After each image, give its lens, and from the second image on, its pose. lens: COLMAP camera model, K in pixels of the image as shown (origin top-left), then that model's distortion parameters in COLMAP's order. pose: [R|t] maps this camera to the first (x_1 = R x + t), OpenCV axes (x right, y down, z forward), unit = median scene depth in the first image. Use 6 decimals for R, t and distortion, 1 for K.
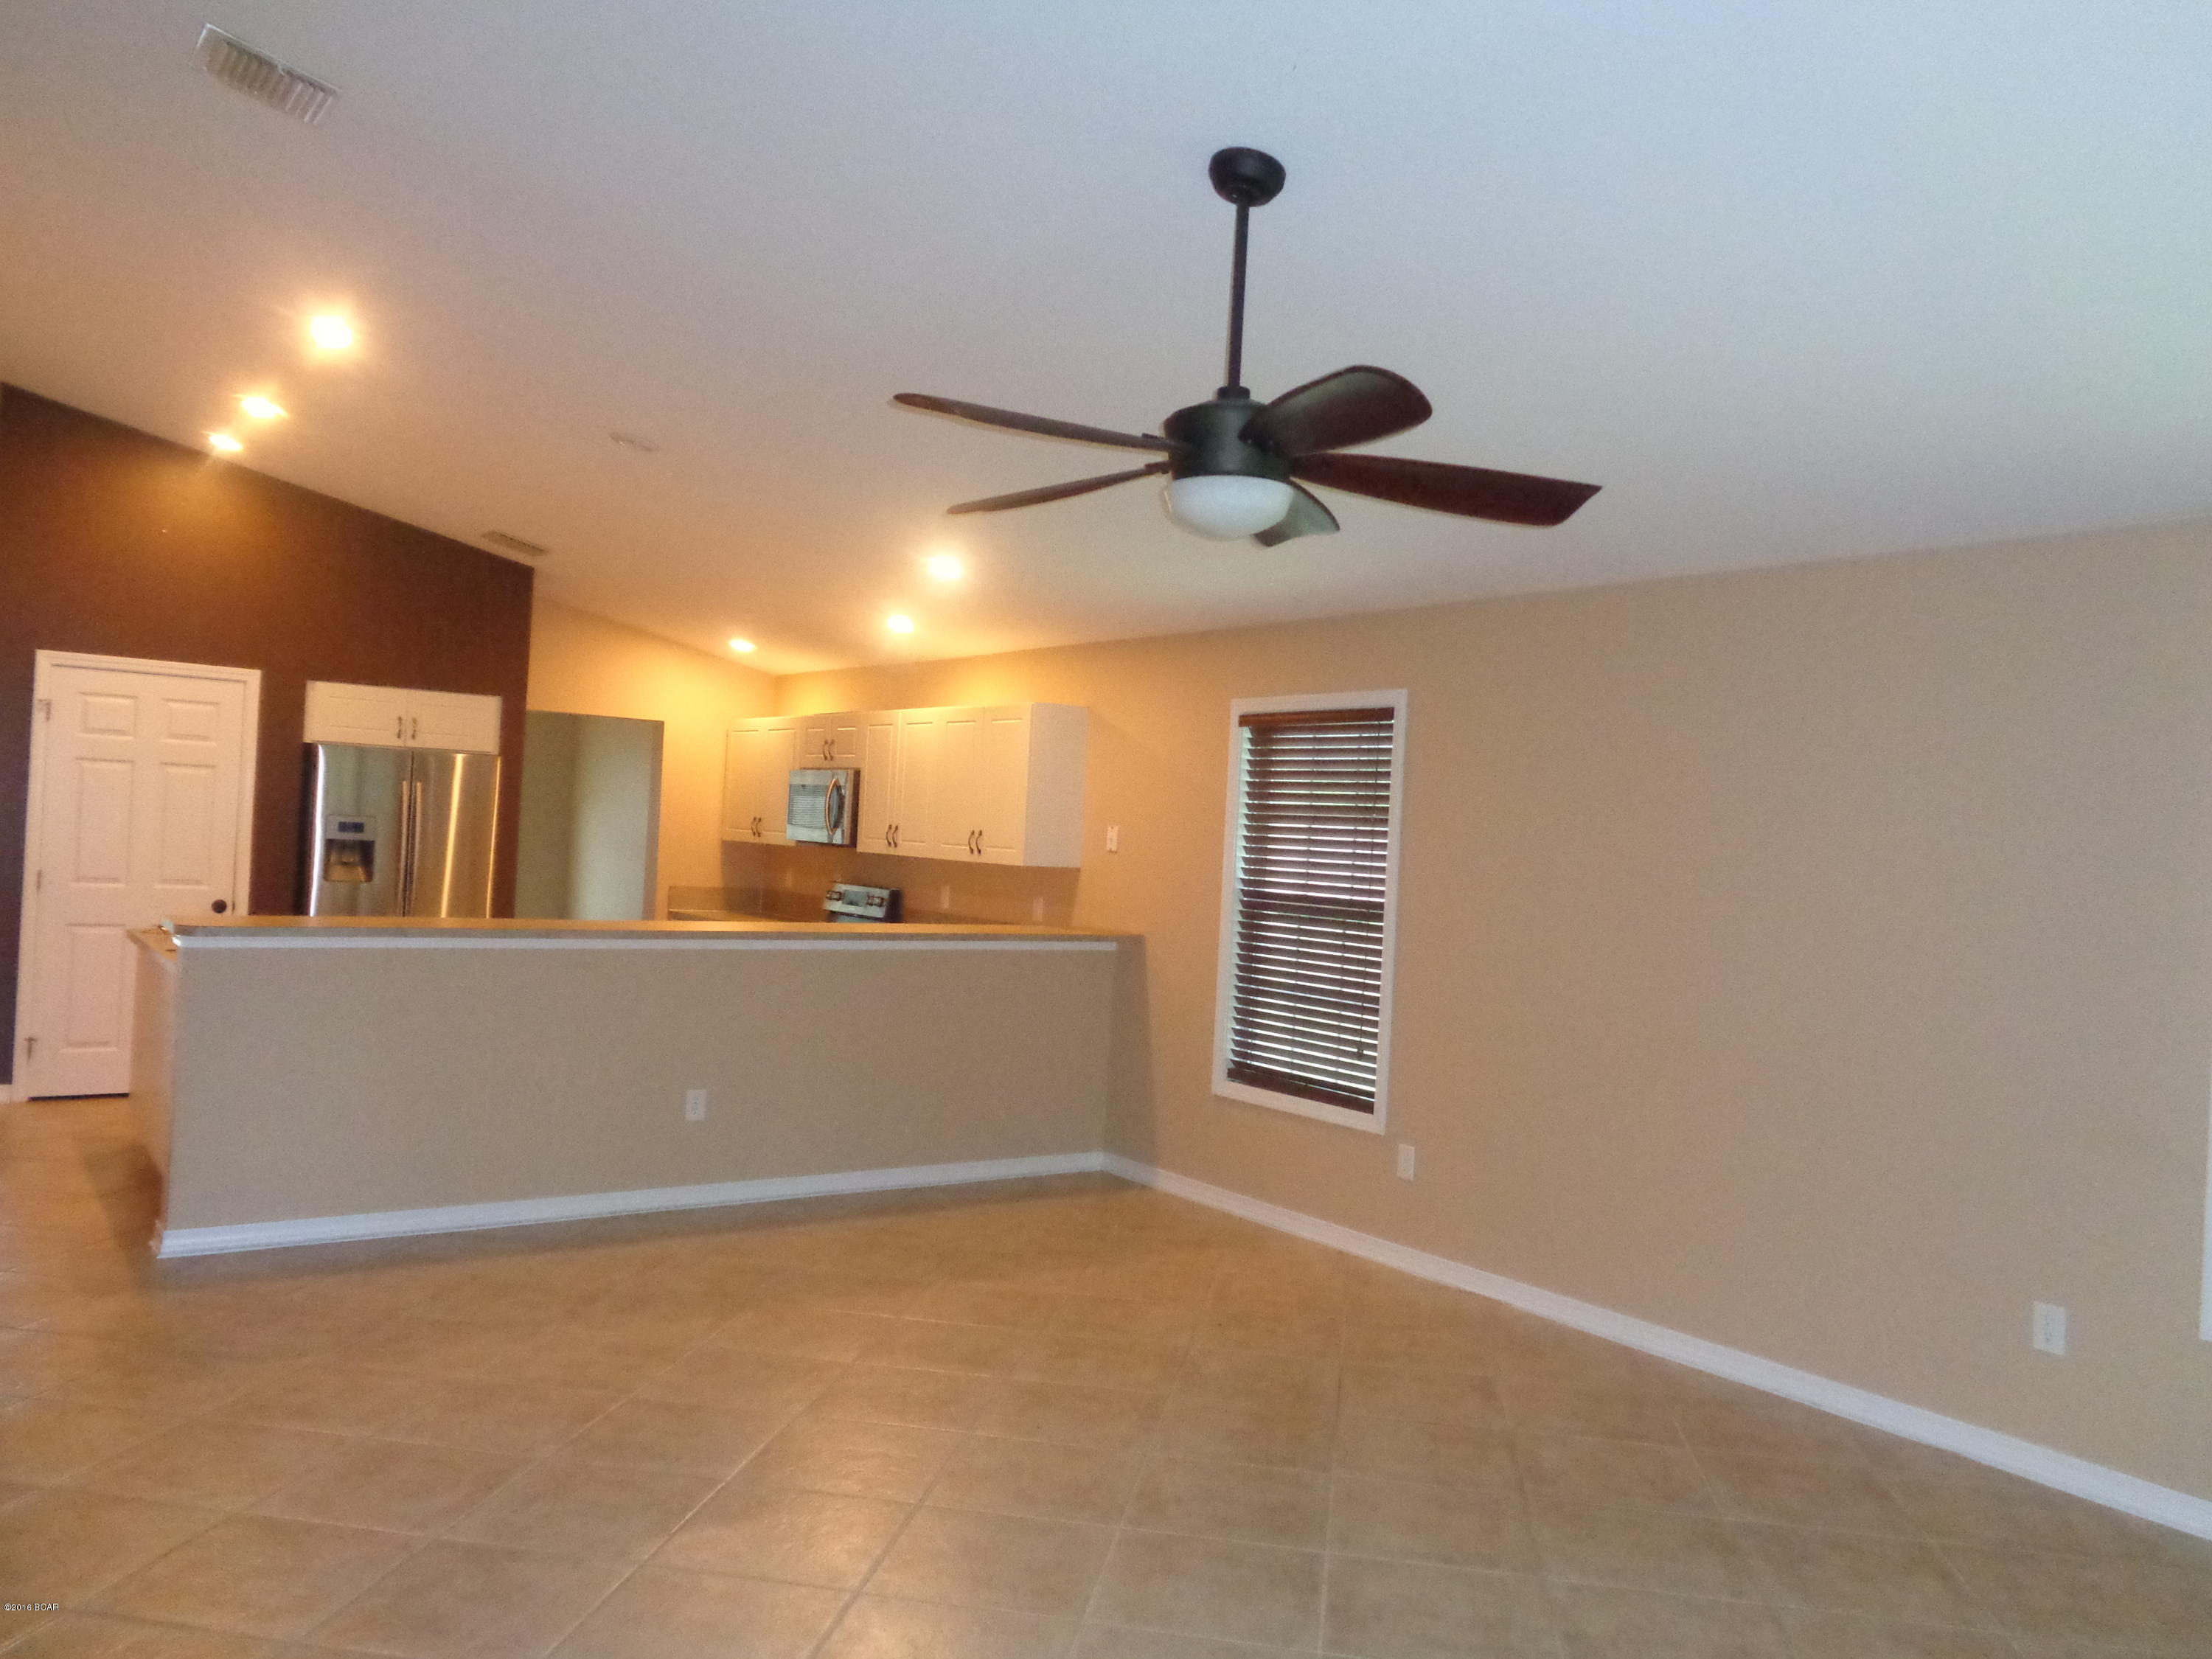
lens RADIAL K [[1657.4, 0, 1105.6], [0, 1657.4, 833.7], [0, 0, 1]] dist [0.004767, 0.001090]
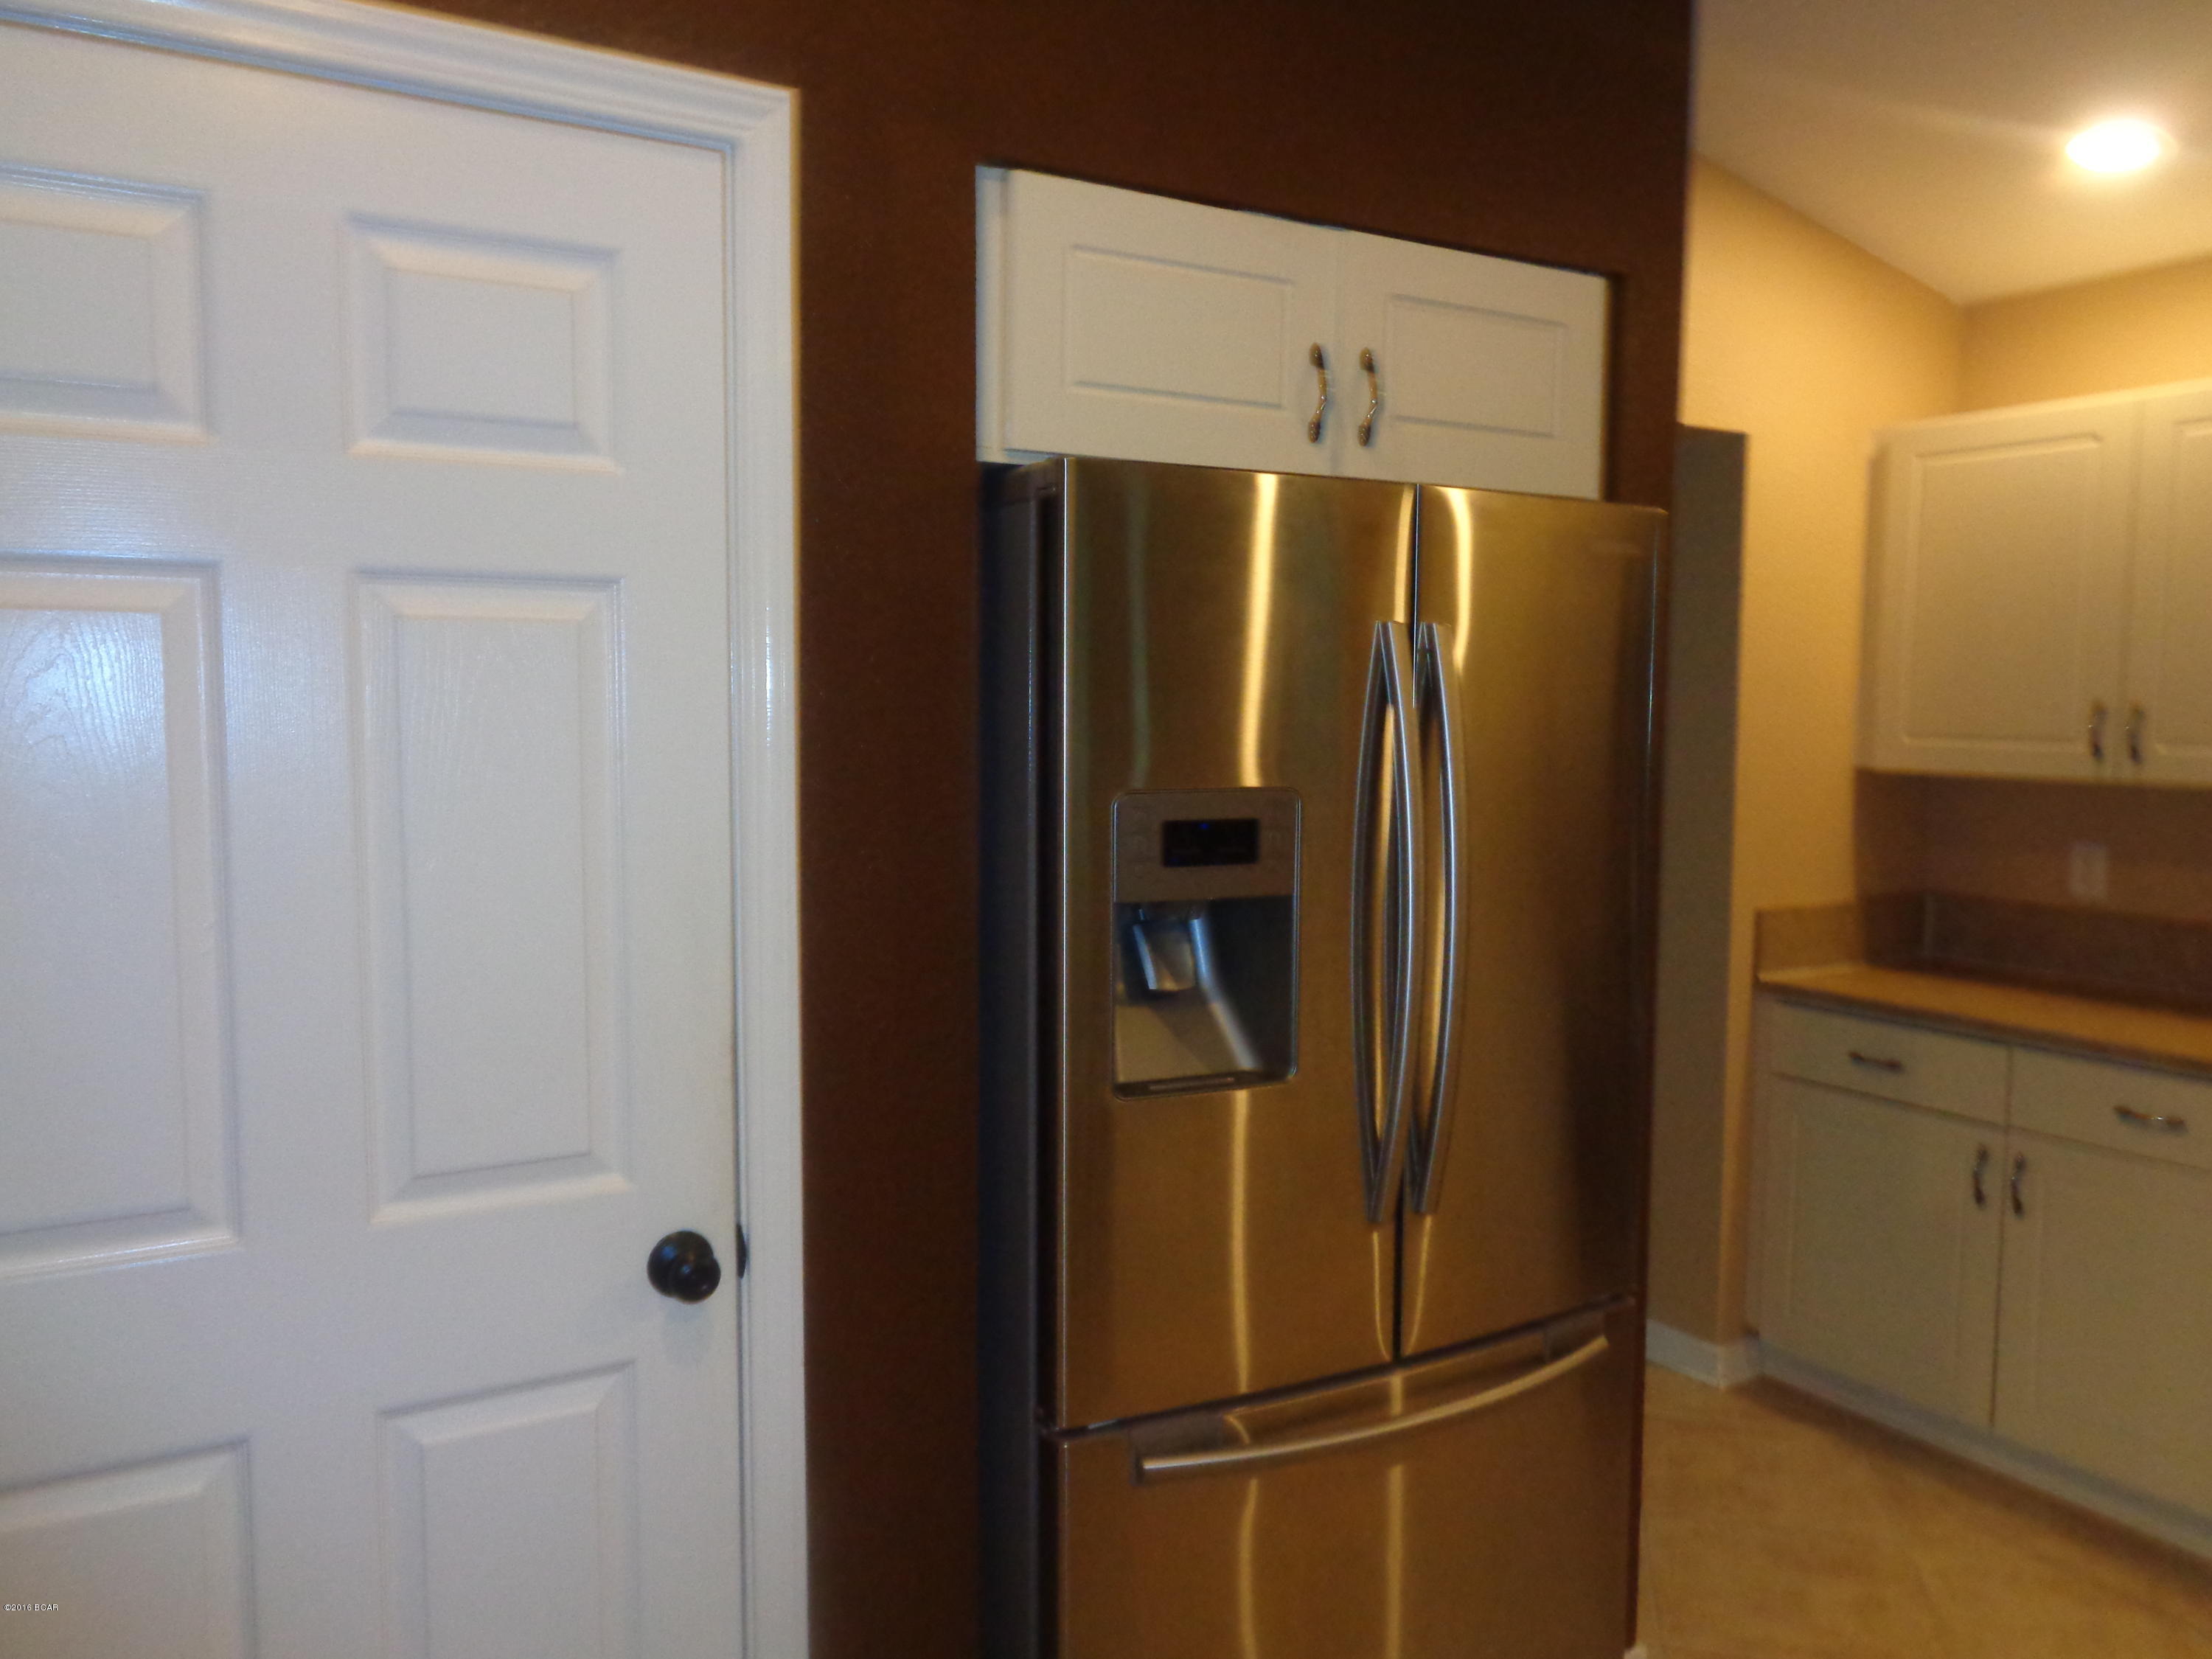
lens RADIAL K [[1657.4, 0, 1105.2], [0, 1657.4, 821.3], [0, 0, 1]] dist [0.004767, 0.001090]
pose [[0.995417, -0.047016, -0.083269, -0.429641], [0.052732, 0.996302, 0.067833, -0.021465], [0.079772, -0.071914, 0.994216, 0.746782]]
